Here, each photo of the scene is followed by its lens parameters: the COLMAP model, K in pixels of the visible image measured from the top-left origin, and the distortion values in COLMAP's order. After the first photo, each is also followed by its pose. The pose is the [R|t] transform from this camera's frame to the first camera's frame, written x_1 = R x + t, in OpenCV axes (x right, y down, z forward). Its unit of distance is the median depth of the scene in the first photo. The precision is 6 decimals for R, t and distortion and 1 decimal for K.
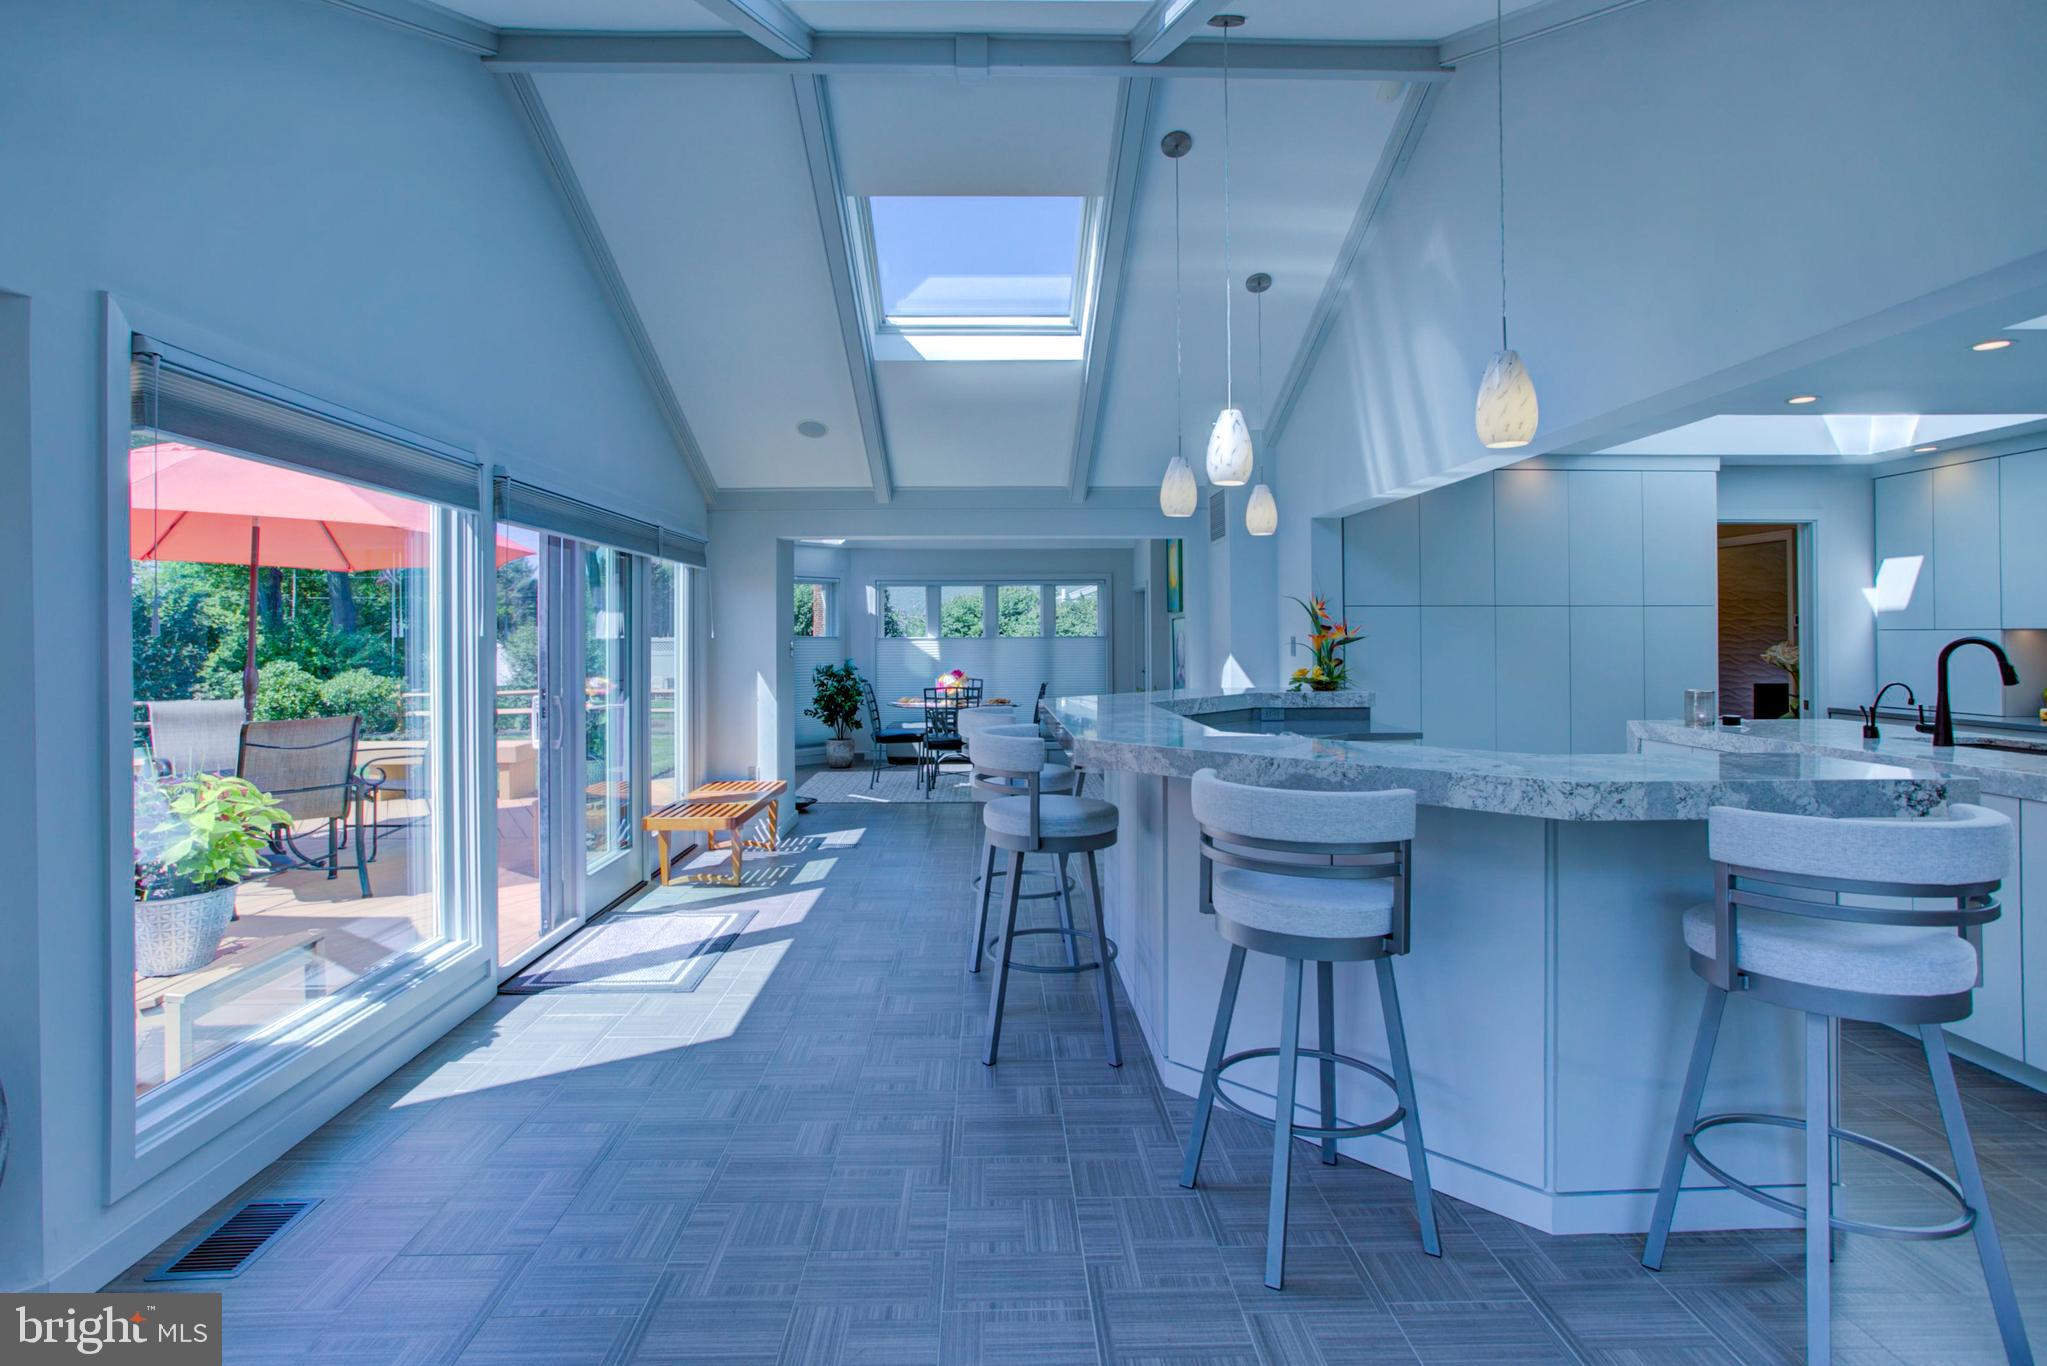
lens RADIAL K [[1008.4, 0, 1023.4], [0, 1008.4, 637.8], [0, 0, 1]] dist [-0.033753, 0.013507]
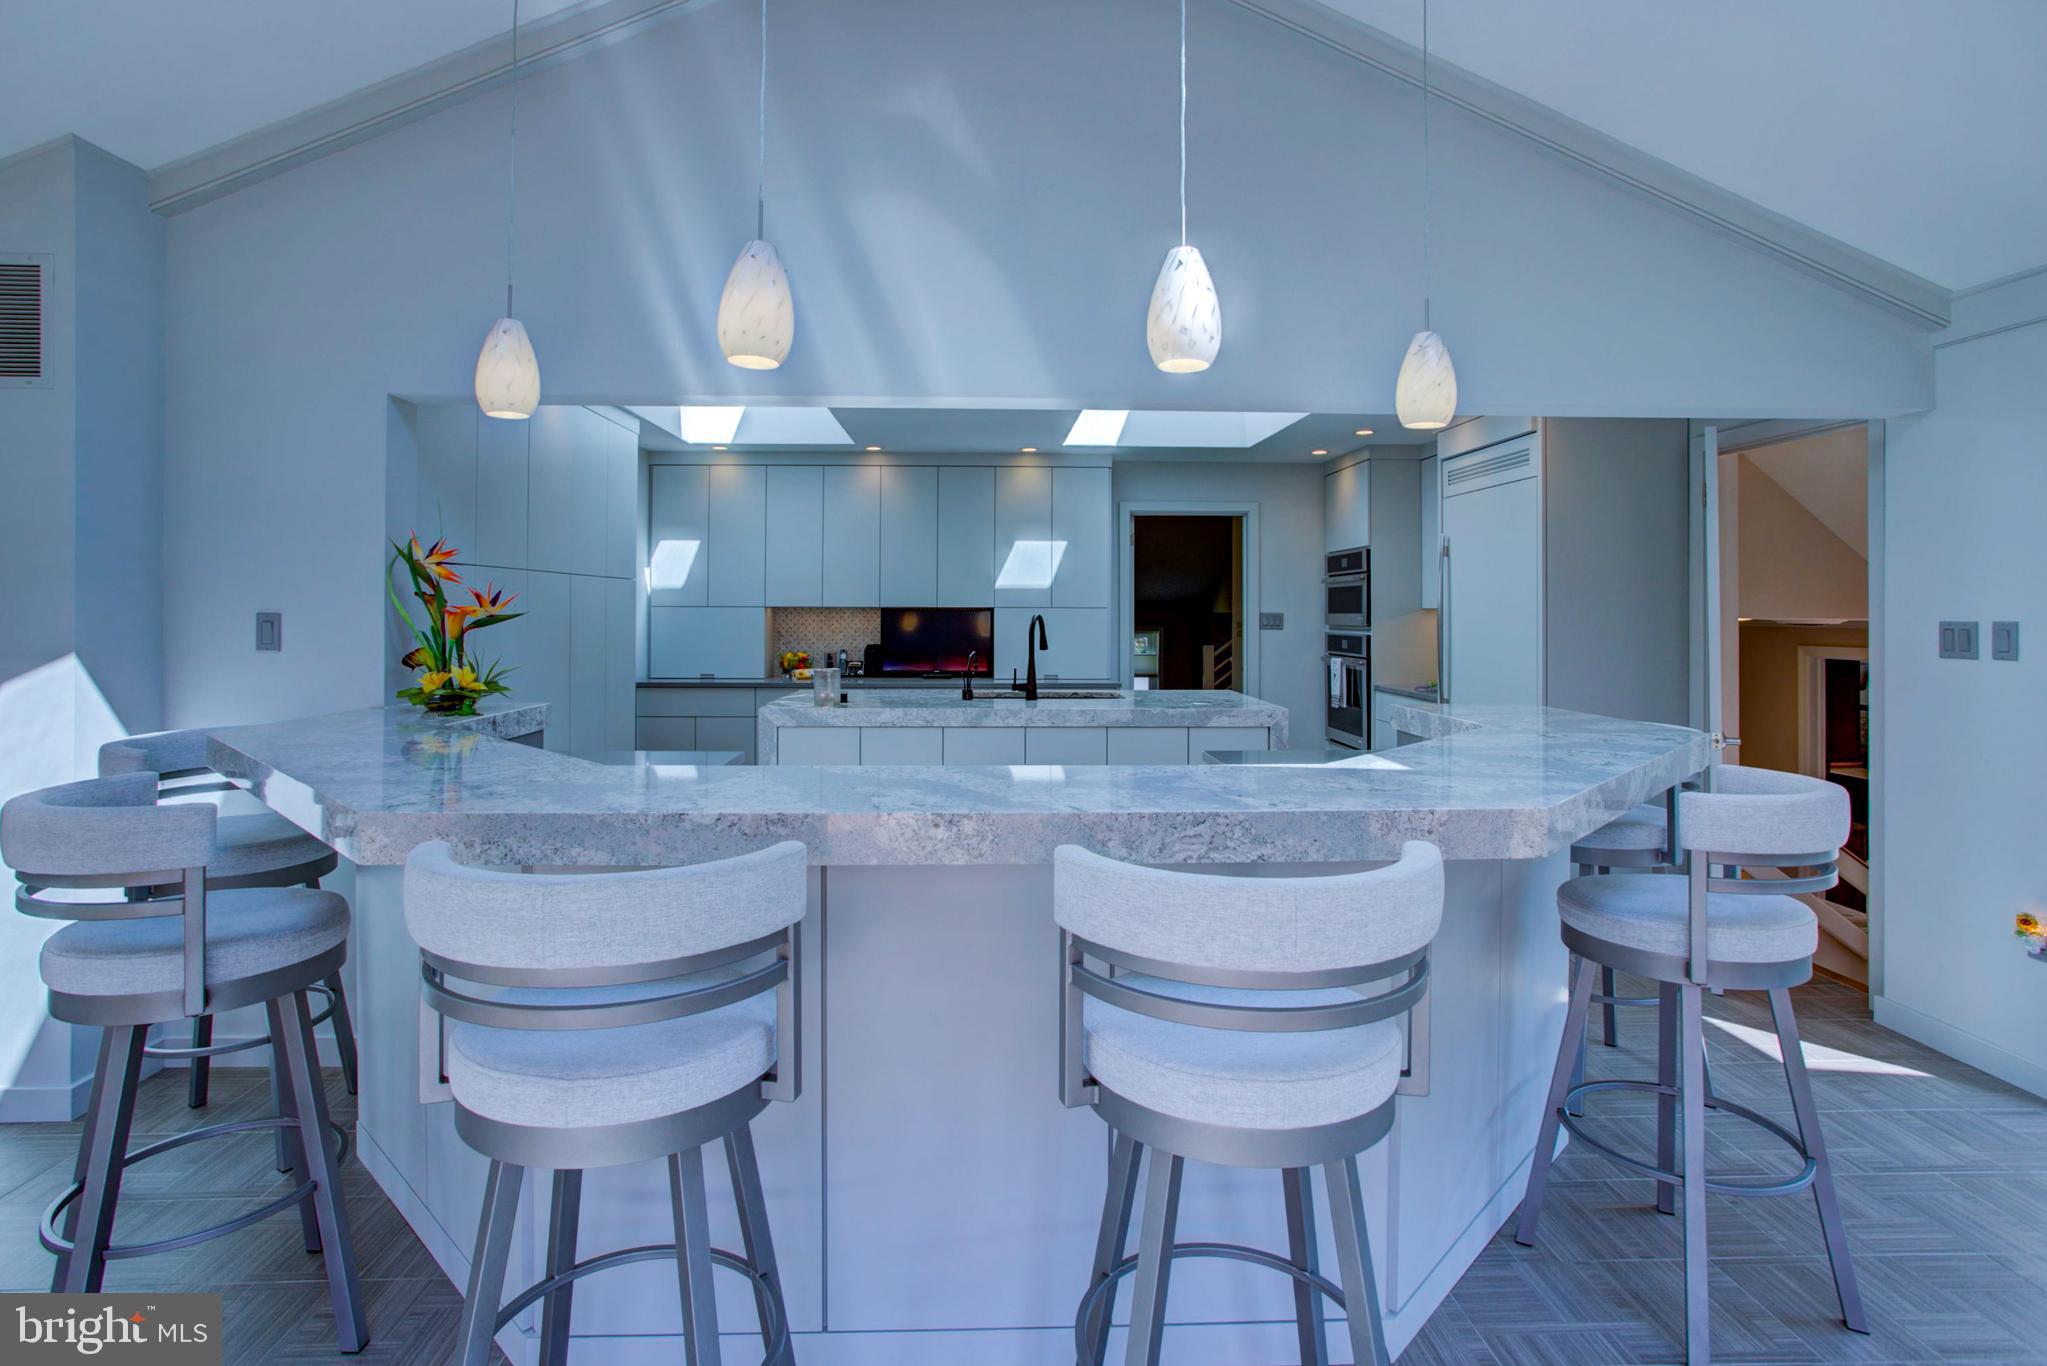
lens RADIAL K [[1008.4, 0, 996.3], [0, 1008.4, 602.3], [0, 0, 1]] dist [-0.033753, 0.013507]
pose [[-0.005545, 0.009115, 0.999943, -0.365998], [-0.003608, 0.999952, -0.009135, -0.004787], [-0.999978, -0.003659, -0.005512, 0.997821]]
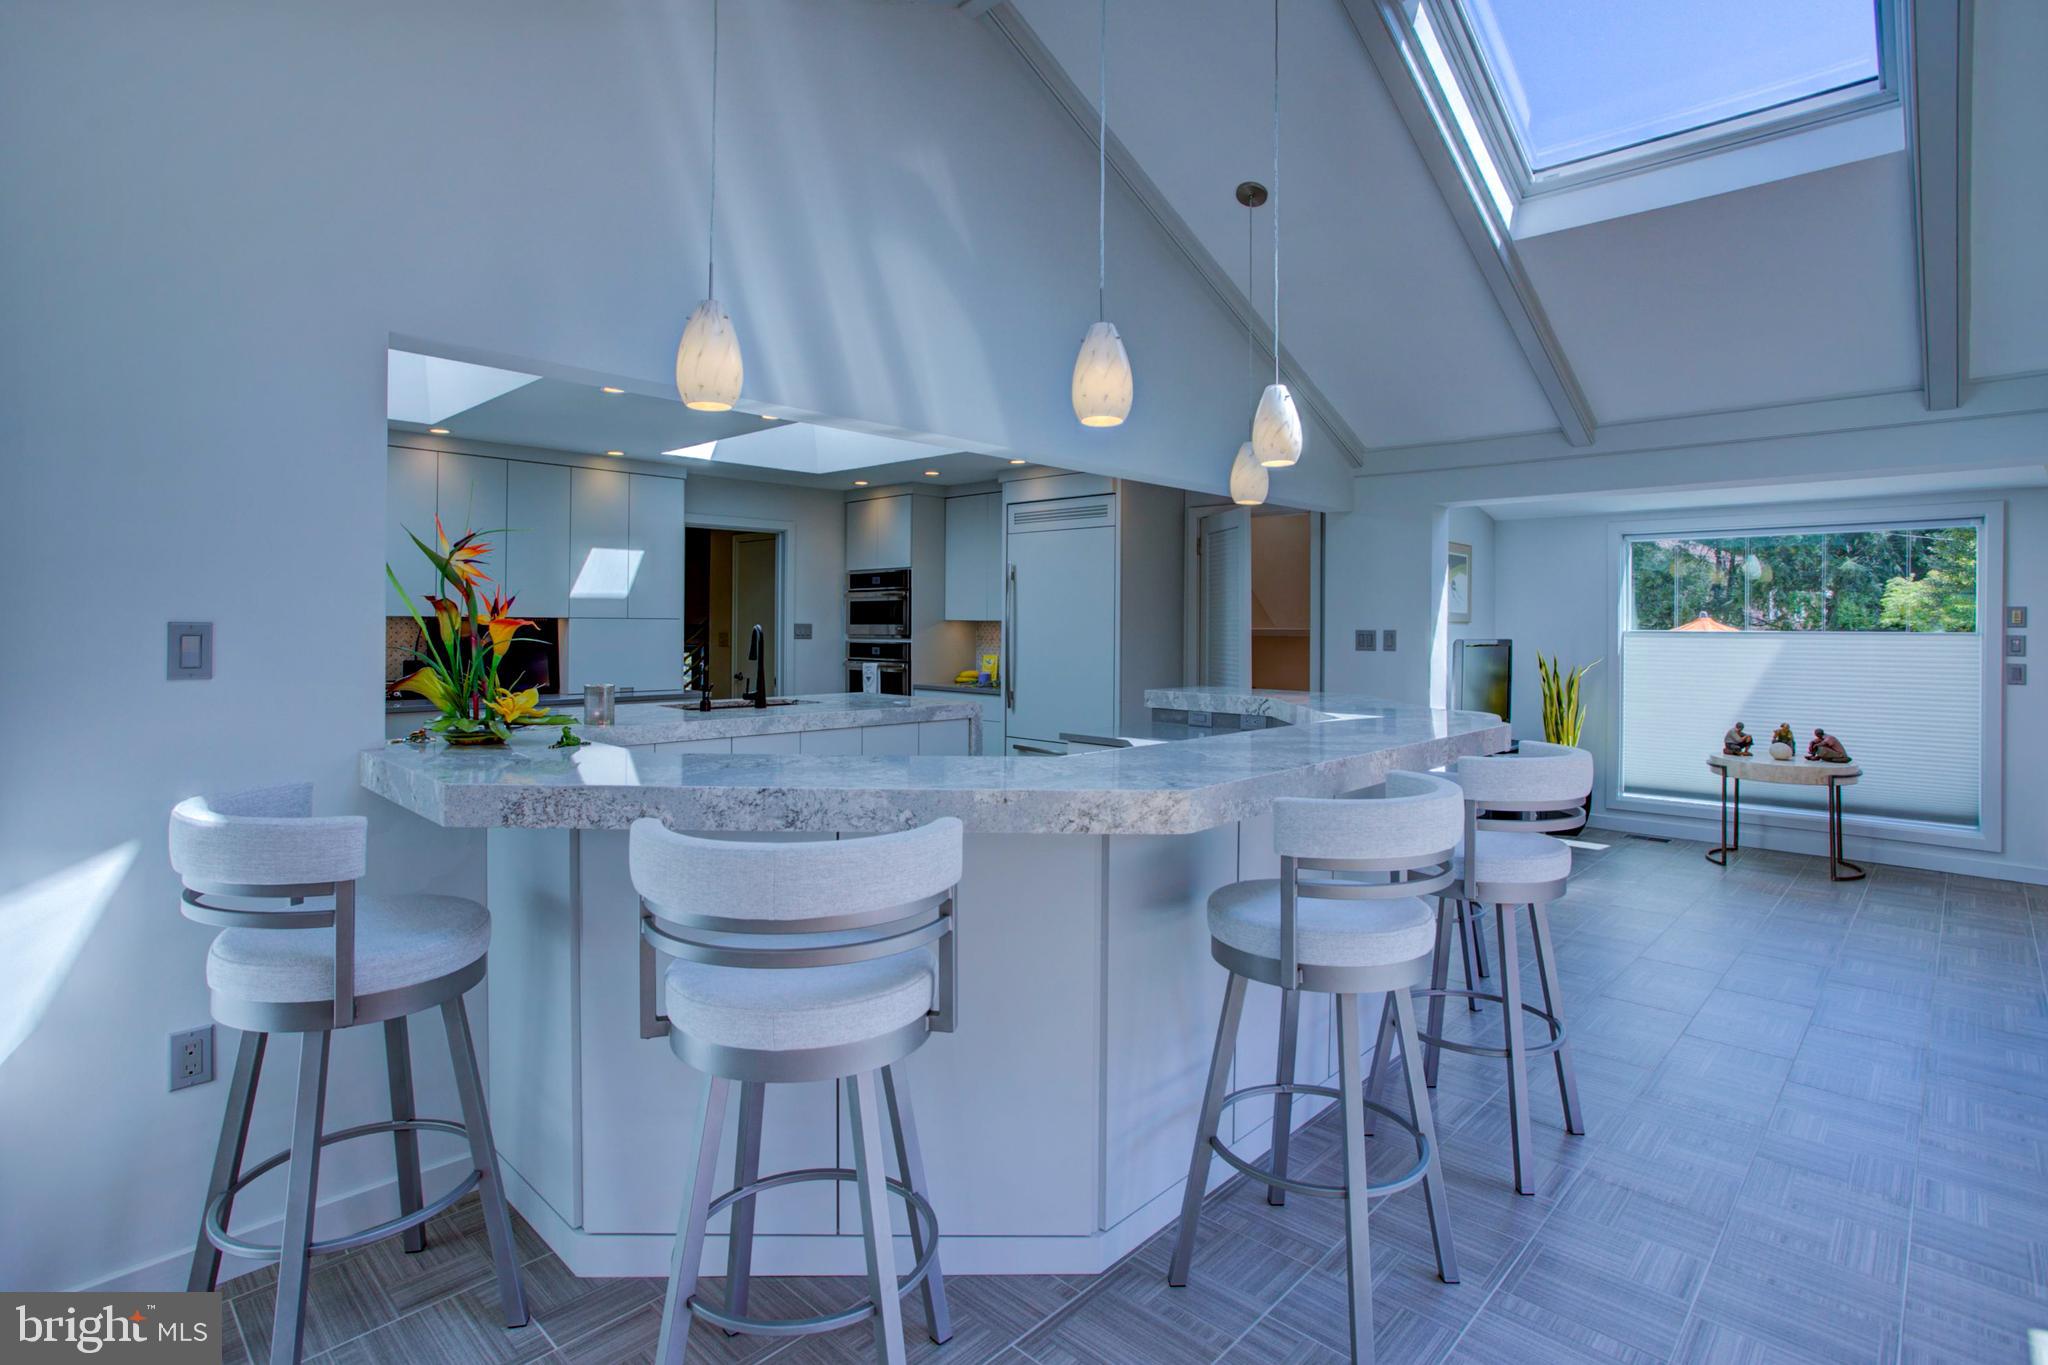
lens RADIAL K [[1008.9, 0, 993.4], [0, 1008.9, 629.1], [0, 0, 1]] dist [-0.033753, 0.013507]
pose [[-0.683892, -0.005251, 0.729565, -0.260656], [-0.004373, 0.999986, 0.003099, -0.001677], [-0.729571, -0.001071, -0.683905, 1.614629]]
